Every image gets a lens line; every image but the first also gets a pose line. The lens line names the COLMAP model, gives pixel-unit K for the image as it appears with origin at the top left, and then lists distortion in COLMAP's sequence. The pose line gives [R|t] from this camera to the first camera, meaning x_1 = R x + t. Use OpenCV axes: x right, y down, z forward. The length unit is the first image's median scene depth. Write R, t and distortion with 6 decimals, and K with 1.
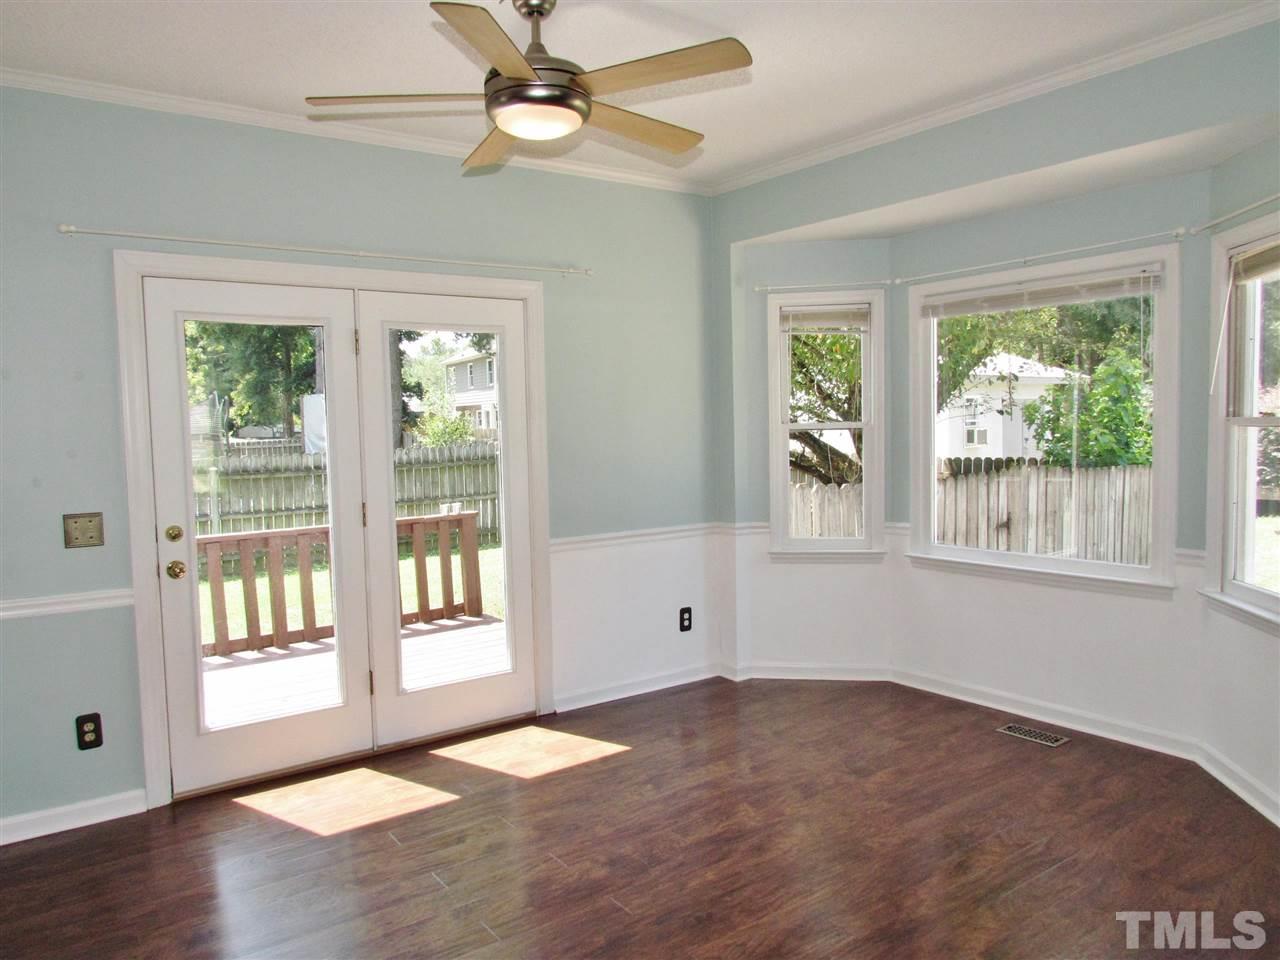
lens RADIAL K [[918.3, 0, 634.8], [0, 918.3, 475.4], [0, 0, 1]] dist [-0.030806, 0.025726]
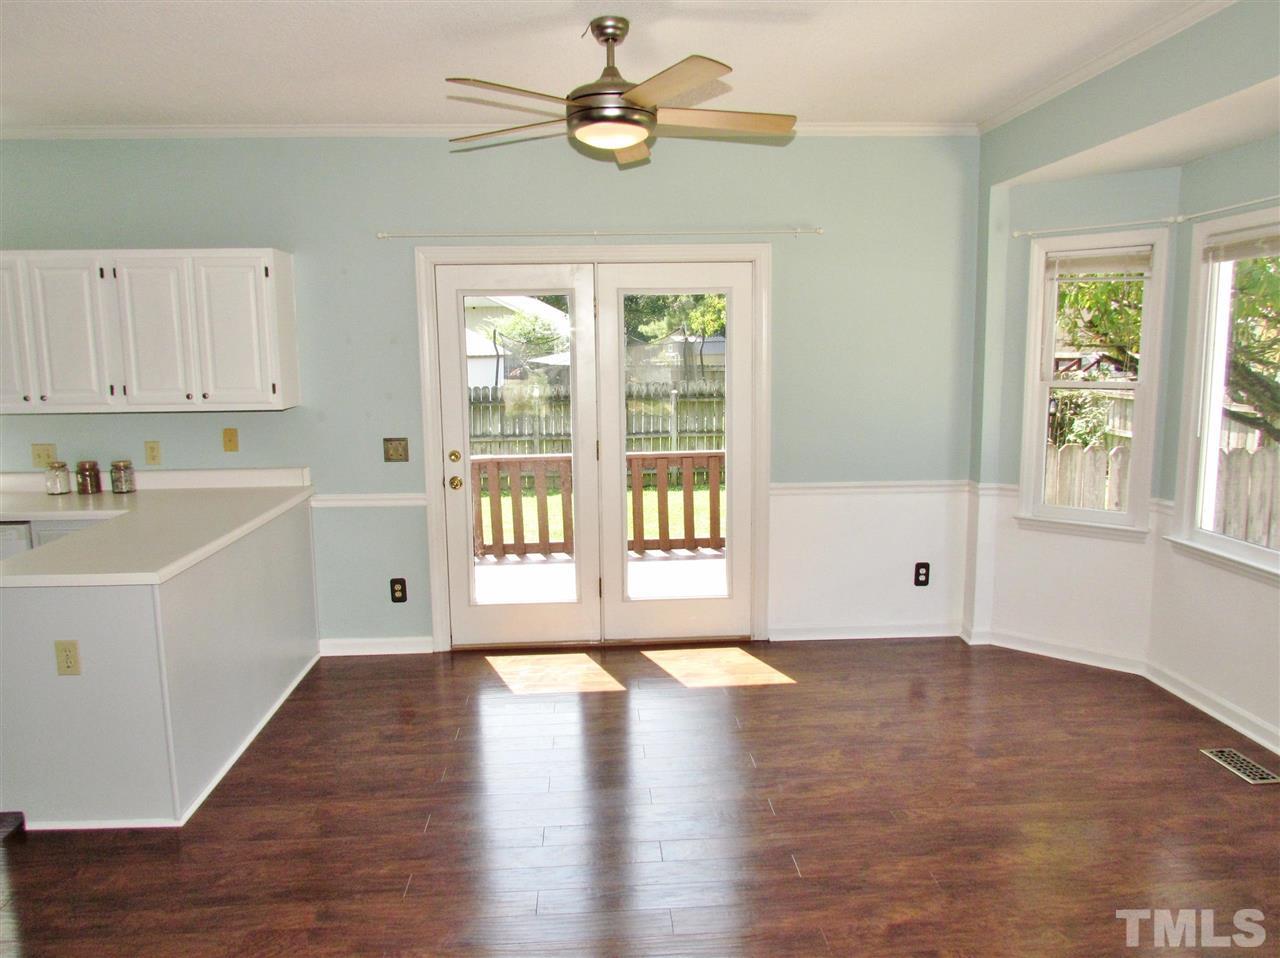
lens RADIAL K [[918.3, 0, 636.0], [0, 918.3, 473.0], [0, 0, 1]] dist [-0.030806, 0.025726]
pose [[0.841055, 0.083672, -0.534439, 0.380645], [-0.038089, 0.994673, 0.095785, -0.044118], [0.539606, -0.060204, 0.839762, 0.001644]]
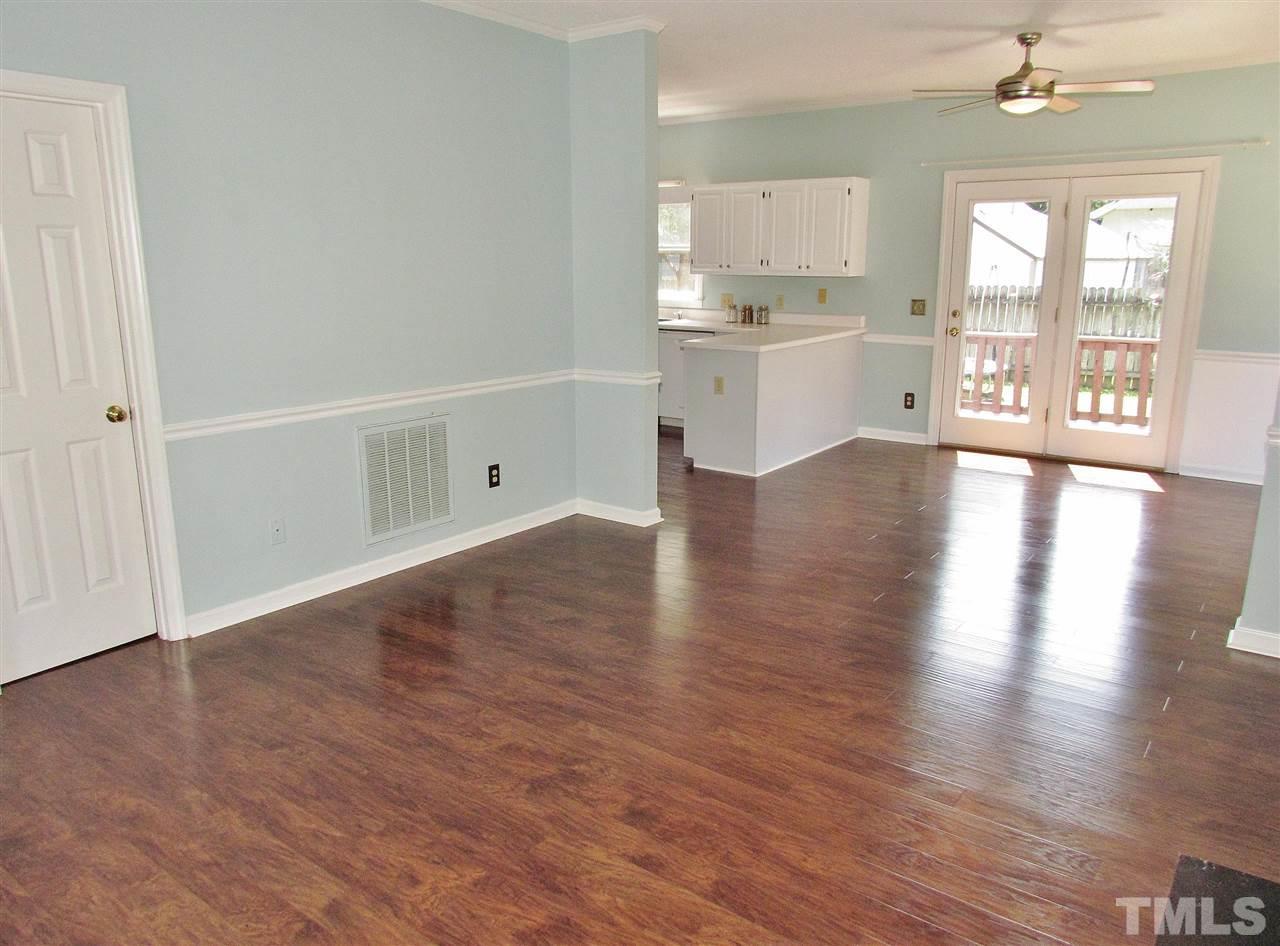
lens RADIAL K [[918.3, 0, 644.4], [0, 918.3, 480.3], [0, 0, 1]] dist [-0.030806, 0.025726]
pose [[0.300614, 0.245788, -0.921531, 1.052223], [-0.064417, 0.969249, 0.237502, -0.014071], [0.951568, -0.012034, 0.307202, -0.238913]]
